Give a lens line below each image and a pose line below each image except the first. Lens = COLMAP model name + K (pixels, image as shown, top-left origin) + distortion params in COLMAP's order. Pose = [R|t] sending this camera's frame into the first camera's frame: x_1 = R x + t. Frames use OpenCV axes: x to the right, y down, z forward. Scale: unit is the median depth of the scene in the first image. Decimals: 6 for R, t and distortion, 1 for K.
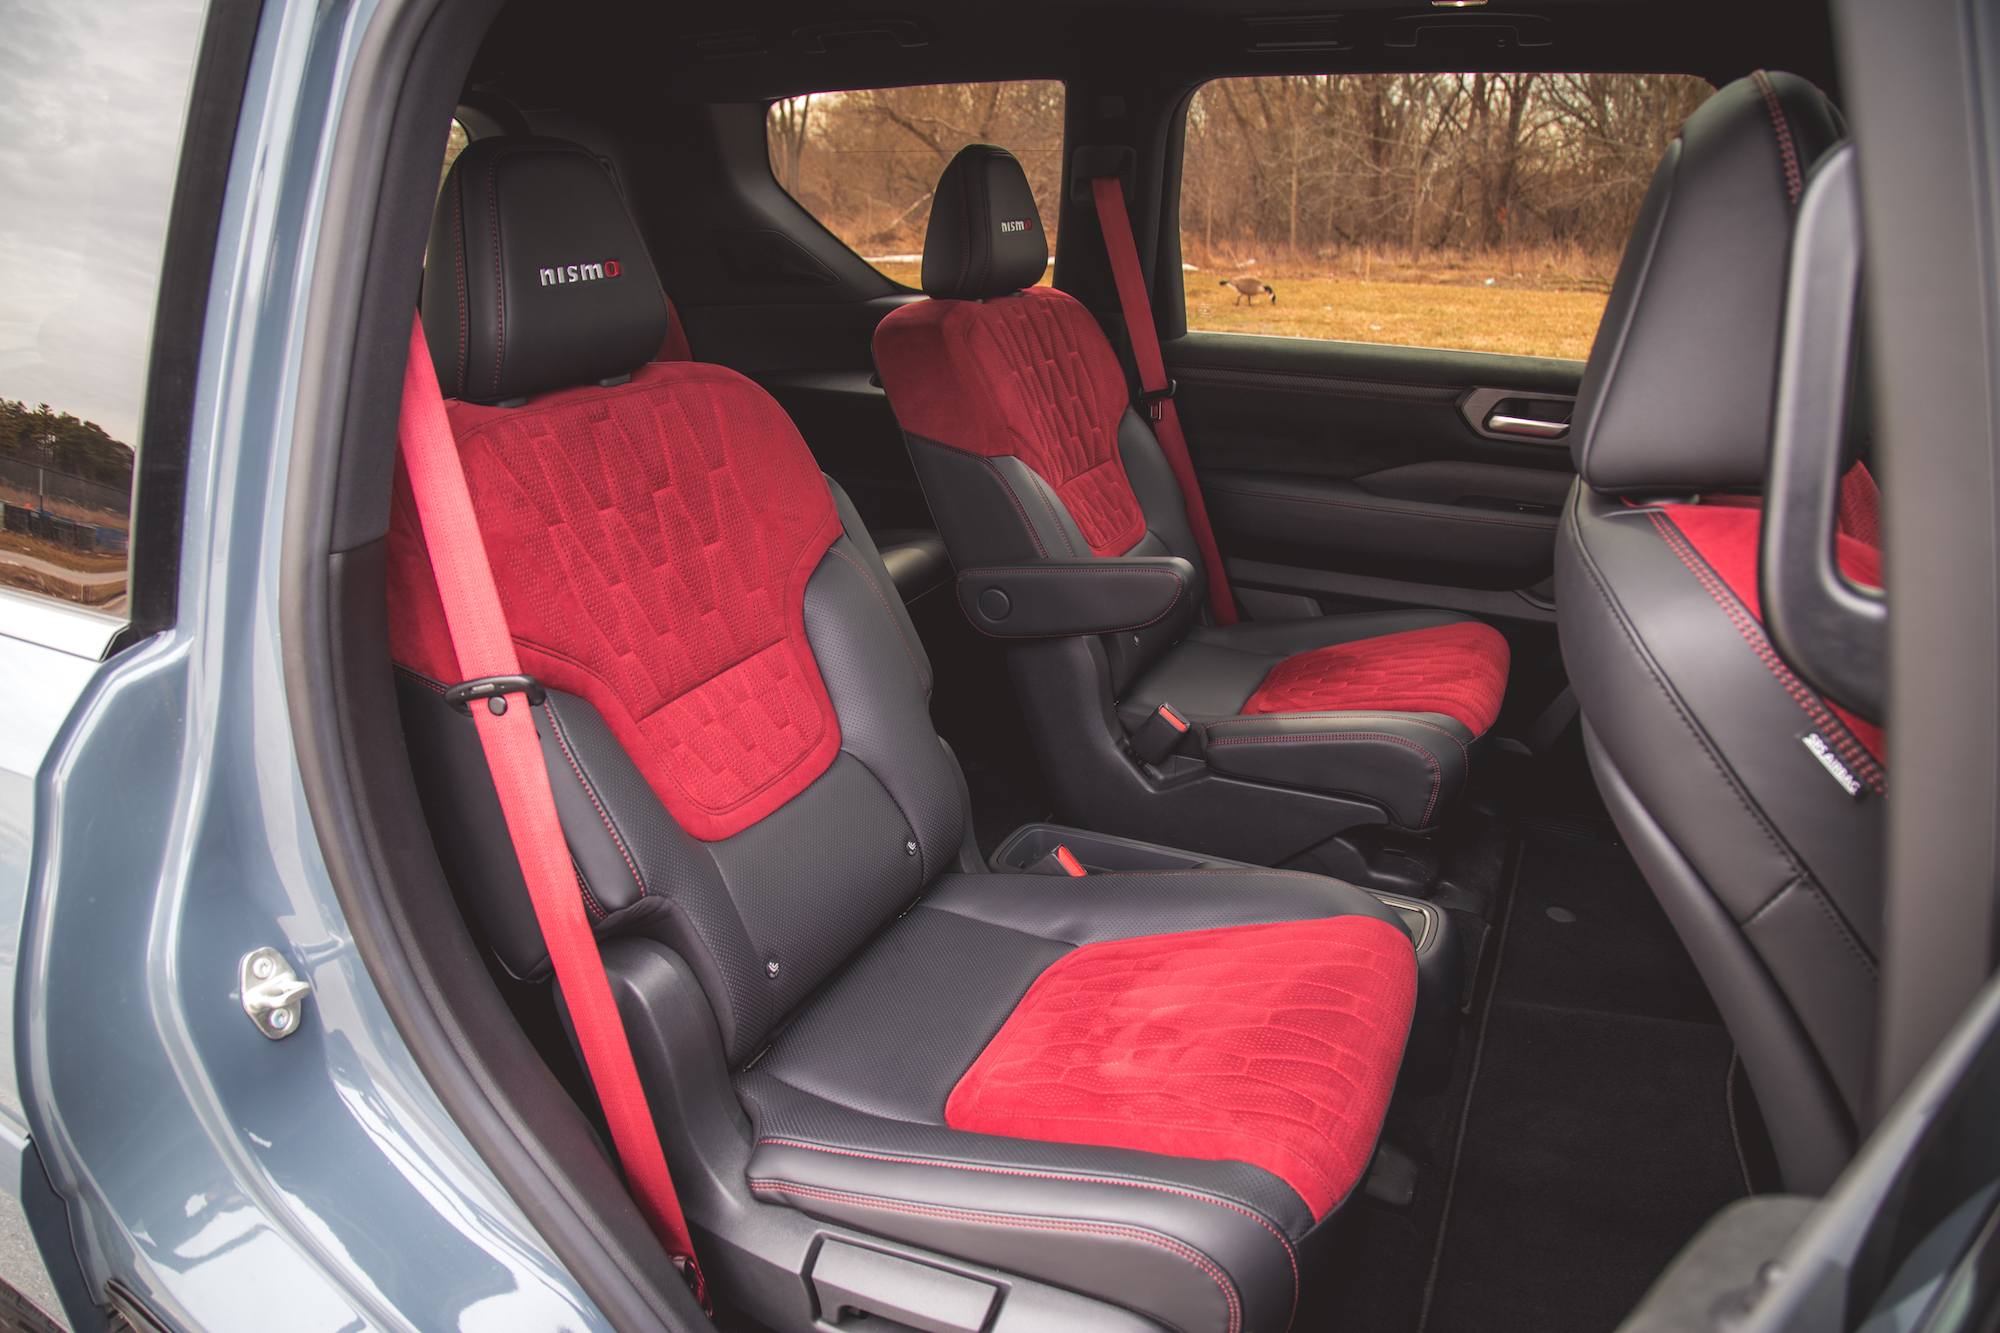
lens RADIAL K [[1382.8, 0, 1052.6], [0, 1382.8, 667.2], [0, 0, 1]] dist [-0.107699, 0.070780]
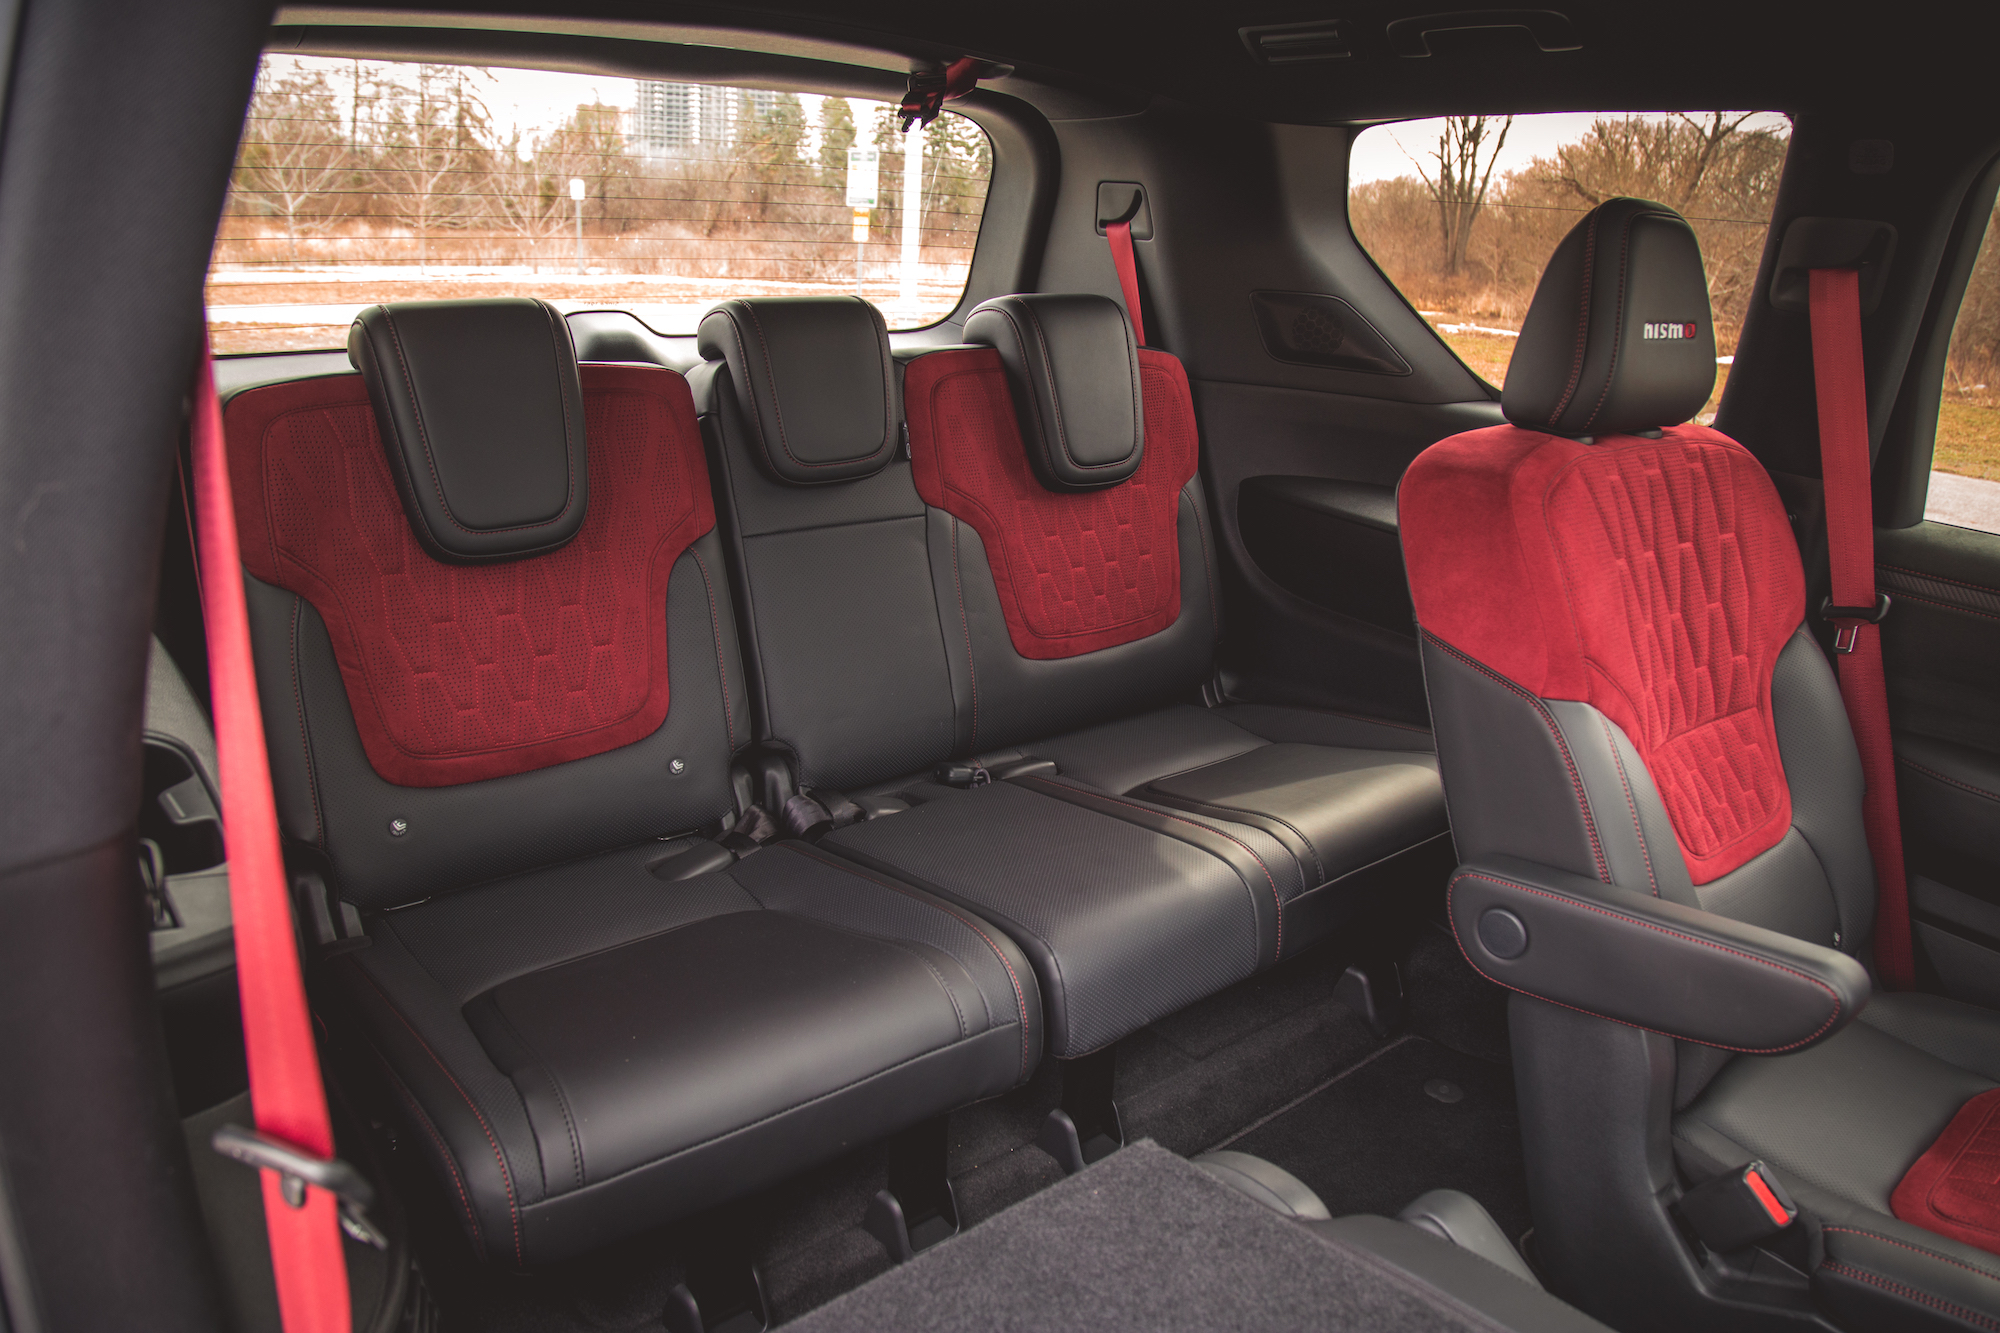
lens RADIAL K [[1382.8, 0, 1052.6], [0, 1382.8, 667.2], [0, 0, 1]] dist [-0.107699, 0.070780]
pose [[0.893111, 0.195897, -0.404941, 0.001421], [-0.211785, 0.977300, 0.005687, -0.104828], [0.396863, 0.080682, 0.914325, 0.303128]]
